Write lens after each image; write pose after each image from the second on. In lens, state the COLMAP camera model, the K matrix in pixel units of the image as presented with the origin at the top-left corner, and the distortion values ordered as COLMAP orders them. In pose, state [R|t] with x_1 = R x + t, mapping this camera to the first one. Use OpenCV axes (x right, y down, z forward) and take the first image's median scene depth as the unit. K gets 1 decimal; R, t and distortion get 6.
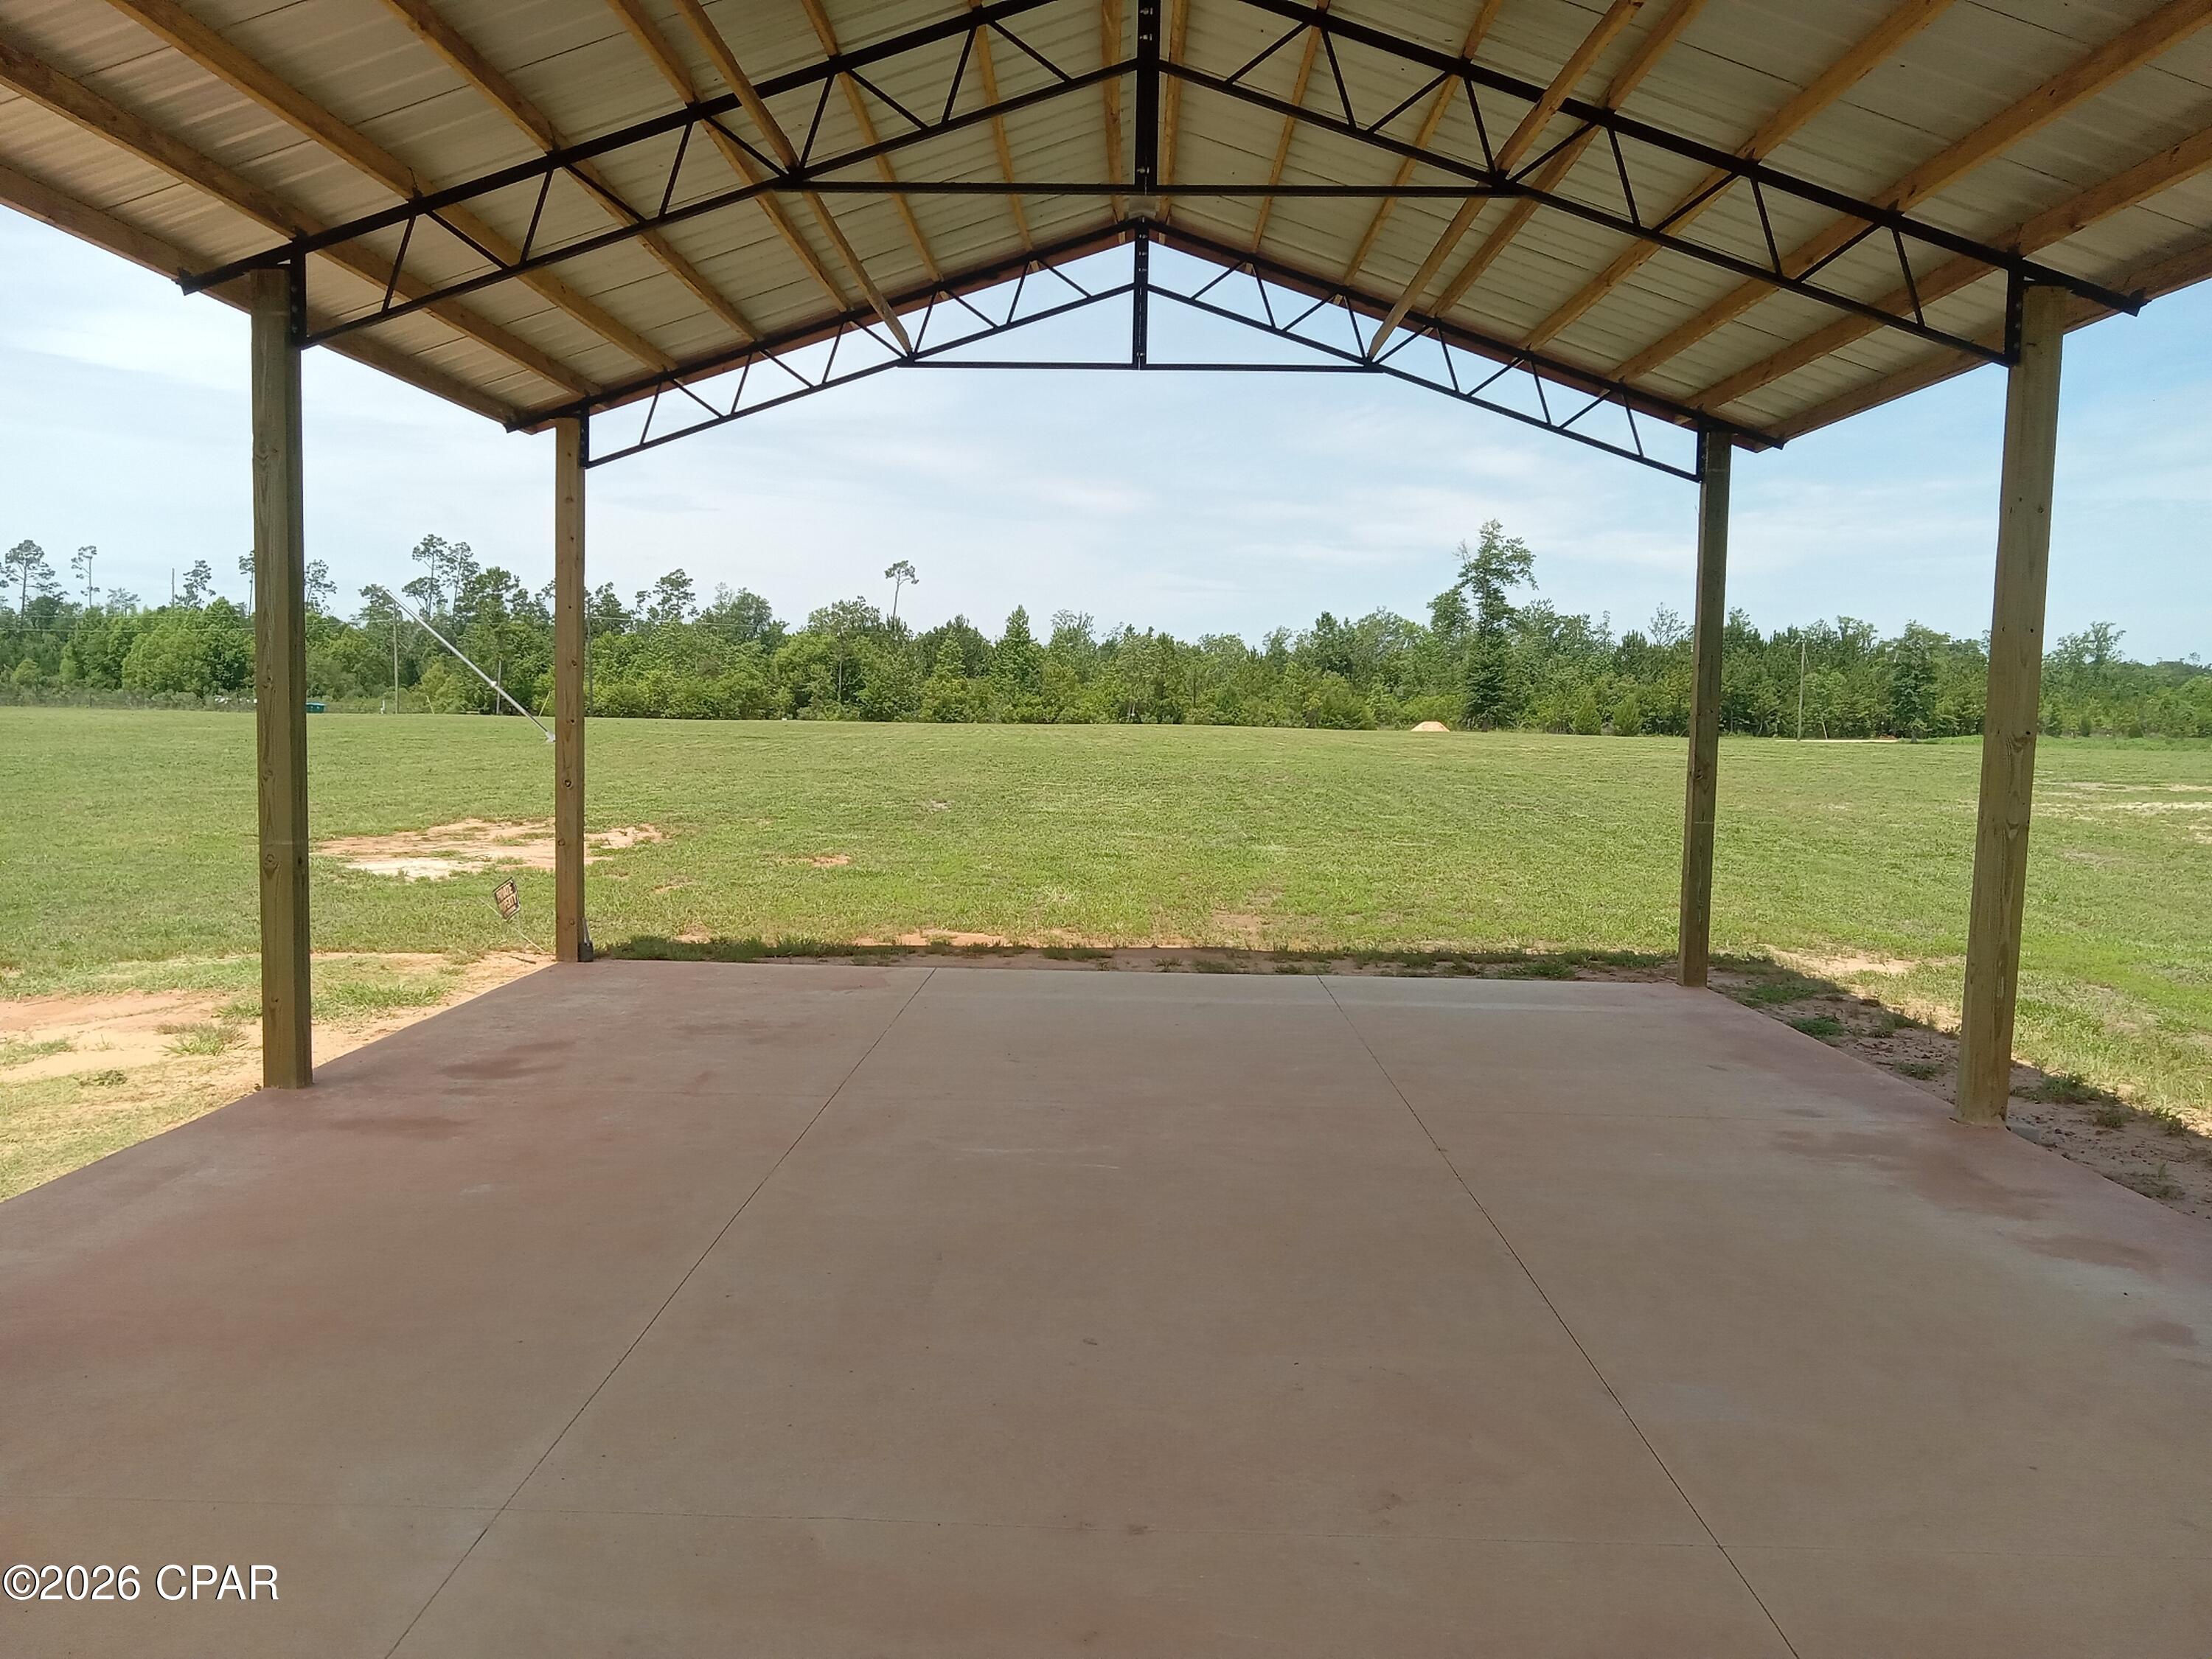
lens RADIAL K [[1661.2, 0, 1101.4], [0, 1661.2, 825.7], [0, 0, 1]] dist [-0.001361, -0.010225]
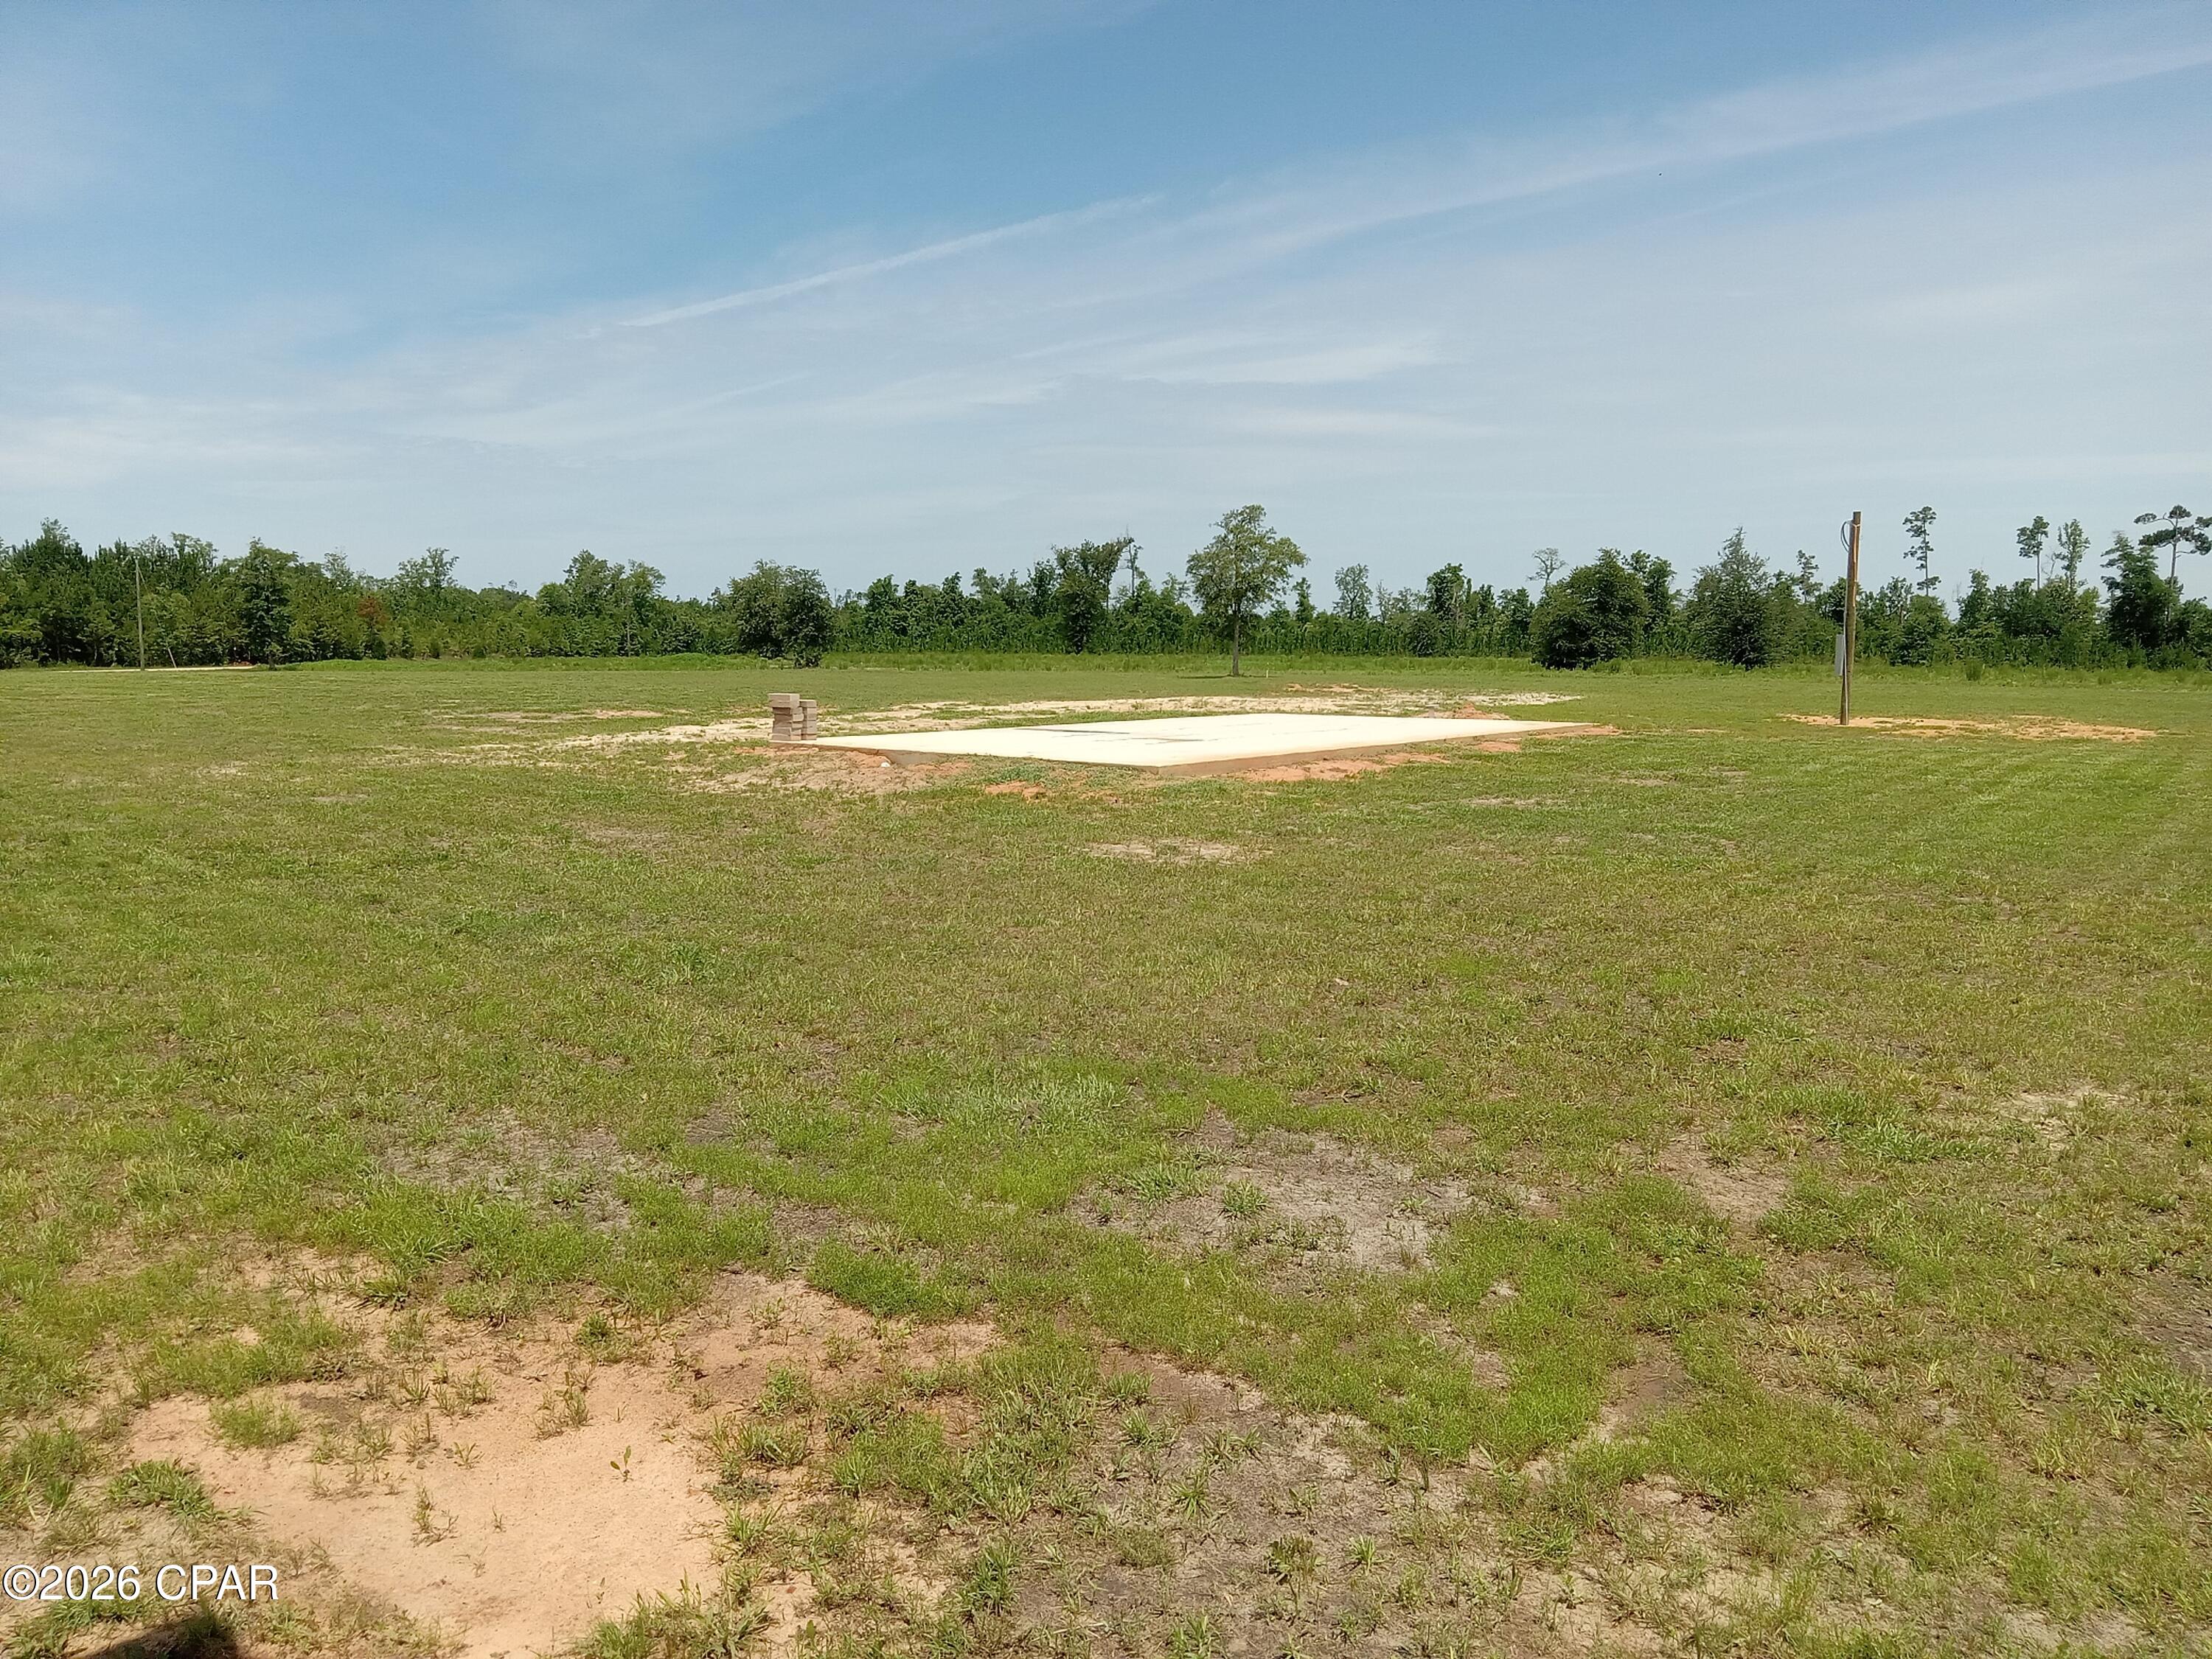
lens RADIAL K [[1661.2, 0, 1099.1], [0, 1661.2, 829.6], [0, 0, 1]] dist [-0.001361, -0.010225]
pose [[0.606077, -0.101186, 0.788944, 0.019670], [0.063926, 0.994863, 0.078488, -0.002841], [-0.792833, 0.002864, 0.609432, 0.048945]]
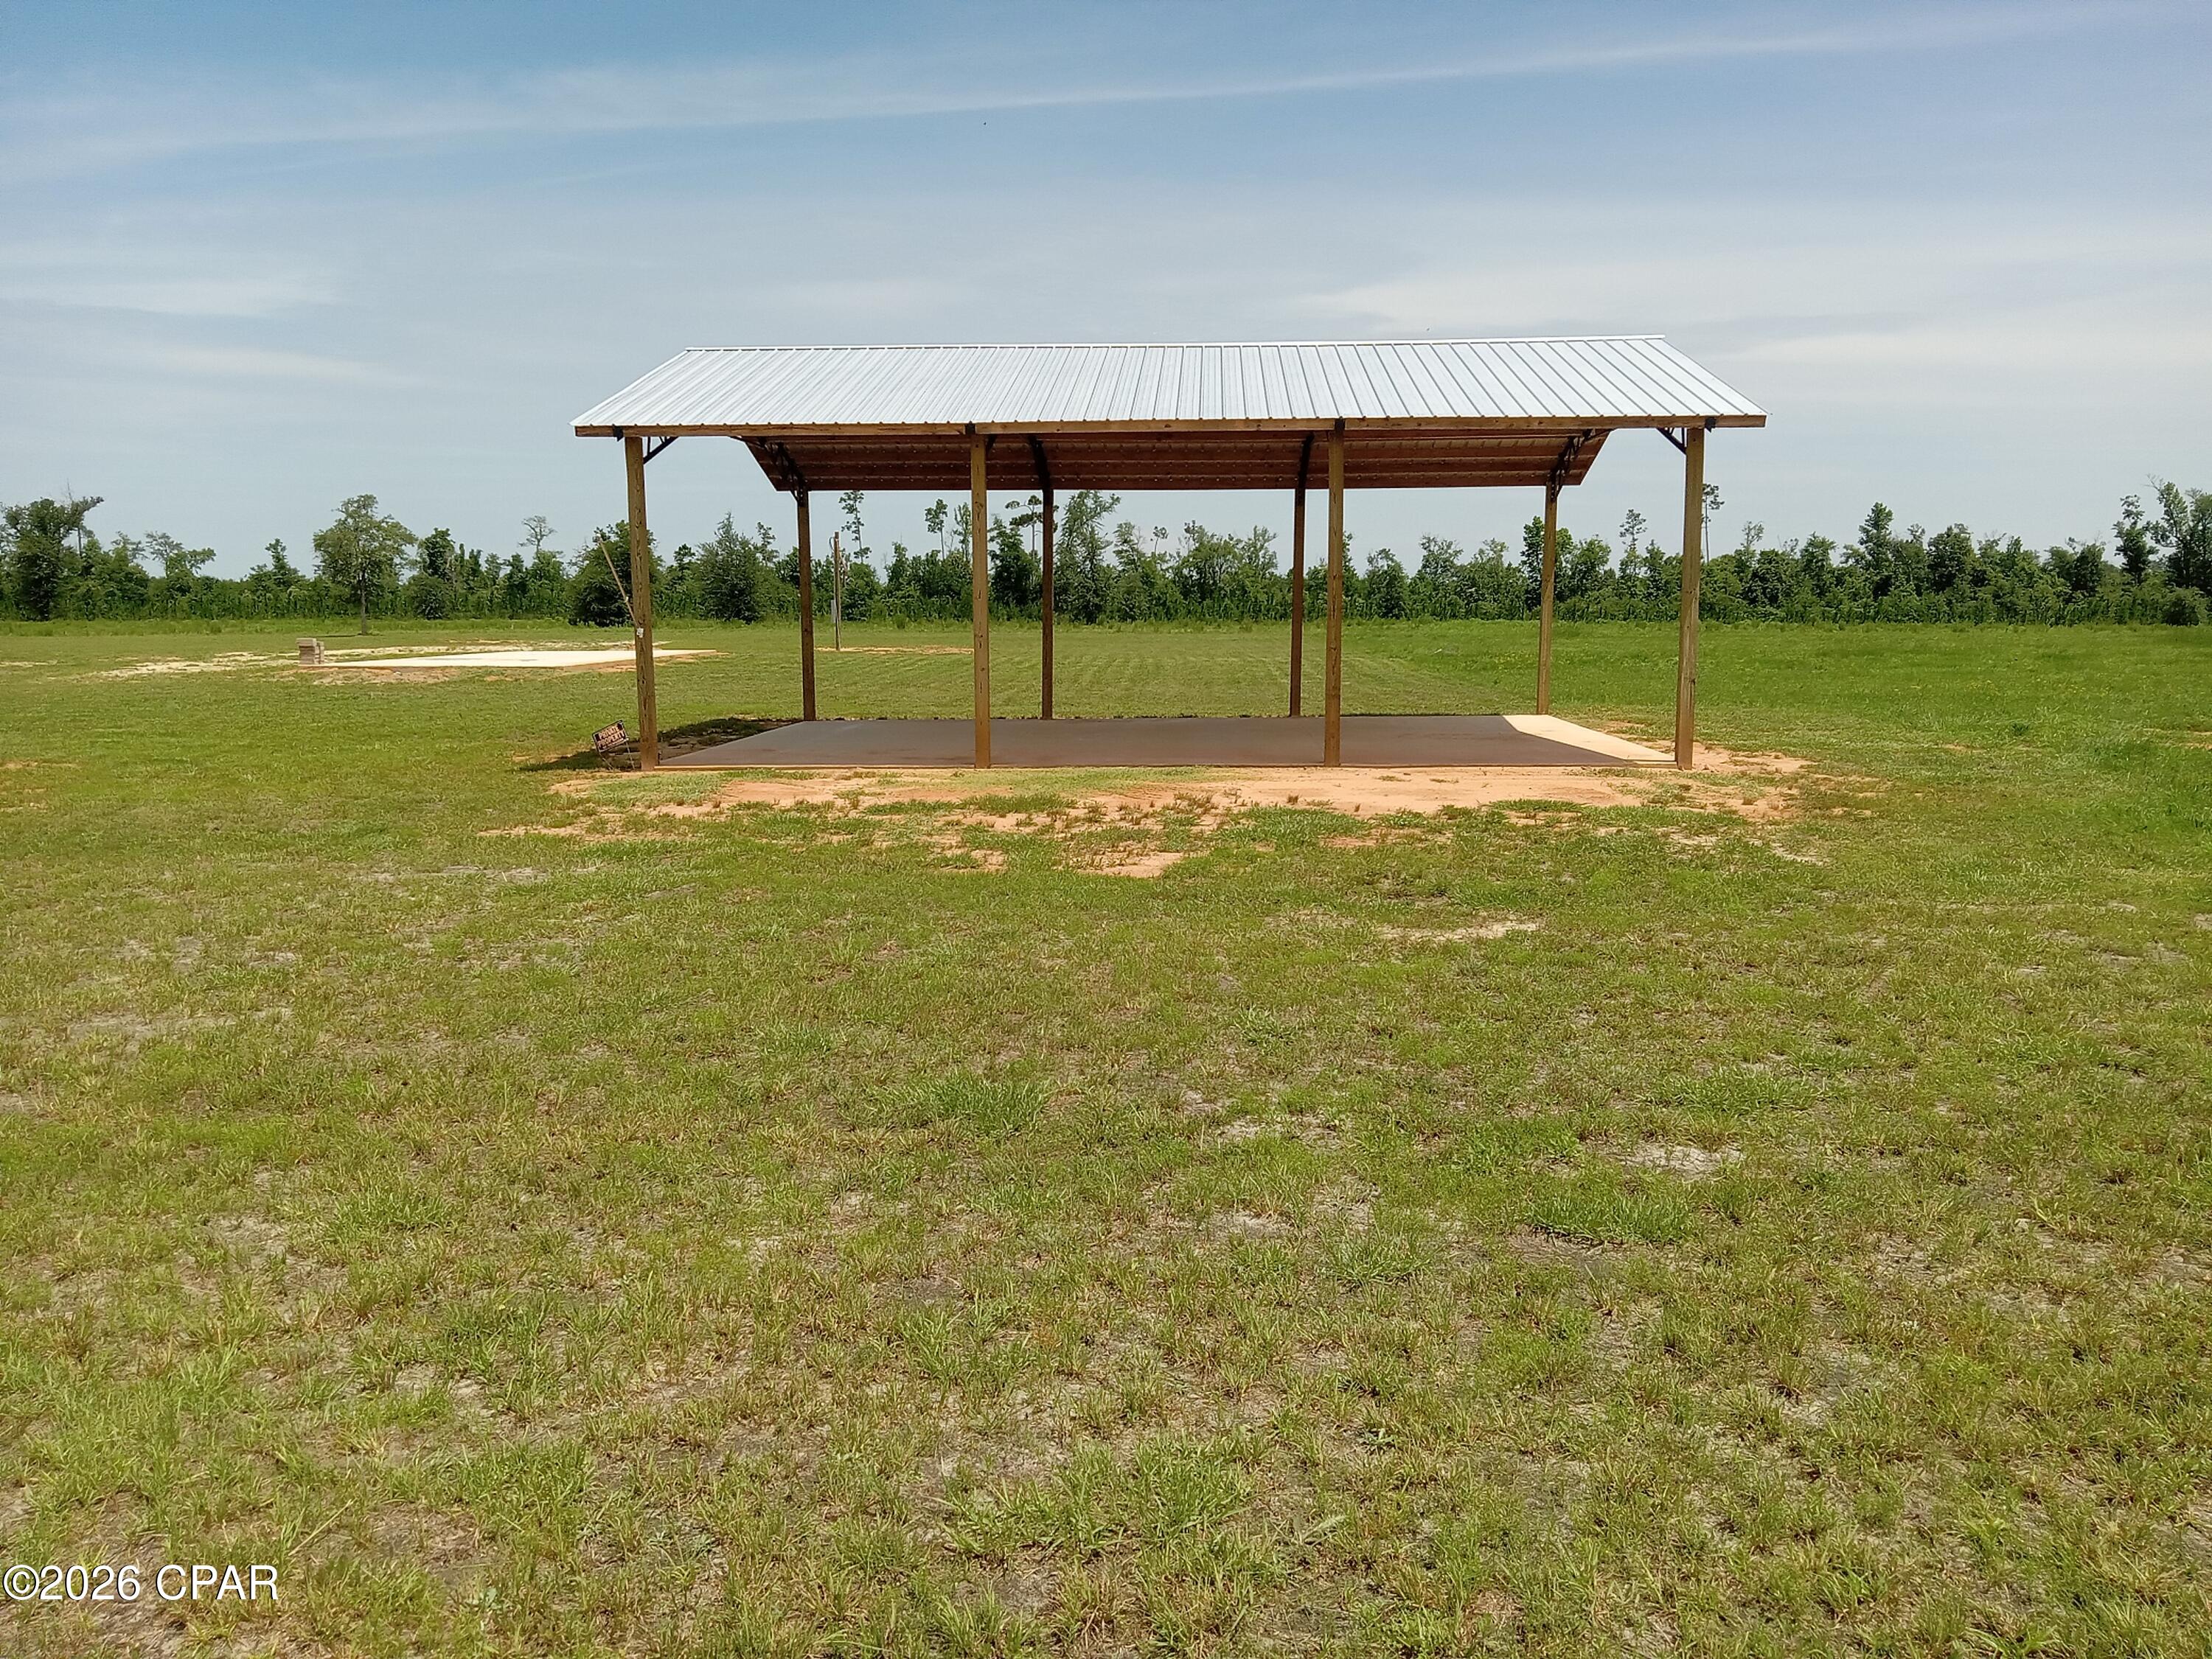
lens RADIAL K [[1661.2, 0, 1100.6], [0, 1661.2, 839.5], [0, 0, 1]] dist [-0.001361, -0.010225]
pose [[0.049885, -0.154252, 0.986771, -0.122241], [0.077864, 0.985595, 0.150132, -0.002816], [-0.995715, 0.069344, 0.061177, 0.024098]]
